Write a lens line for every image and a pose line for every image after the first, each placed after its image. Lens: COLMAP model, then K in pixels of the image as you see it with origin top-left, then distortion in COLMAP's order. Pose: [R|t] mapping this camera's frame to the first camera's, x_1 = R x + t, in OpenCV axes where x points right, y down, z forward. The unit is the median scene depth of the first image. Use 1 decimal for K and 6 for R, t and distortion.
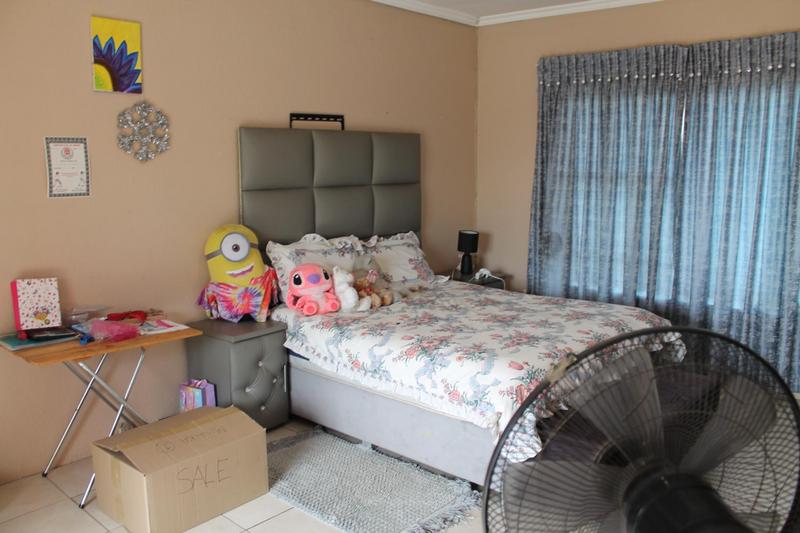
lens RADIAL K [[670.8, 0, 401.8], [0, 670.8, 269.0], [0, 0, 1]] dist [-0.138310, 0.103663]
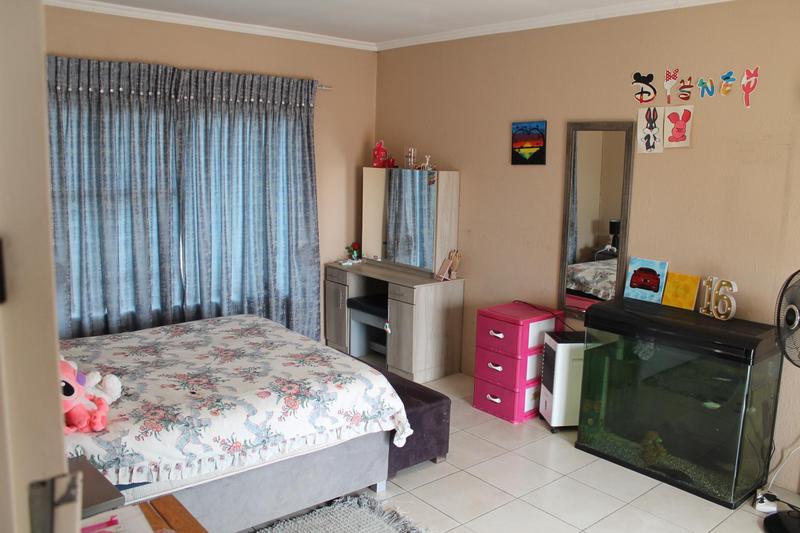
lens RADIAL K [[670.8, 0, 403.1], [0, 670.8, 264.3], [0, 0, 1]] dist [-0.138310, 0.103663]
pose [[0.154640, -0.149009, 0.976669, -0.598194], [0.134147, 0.982572, 0.128670, -0.116425], [-0.978821, 0.111120, 0.171934, 0.483184]]
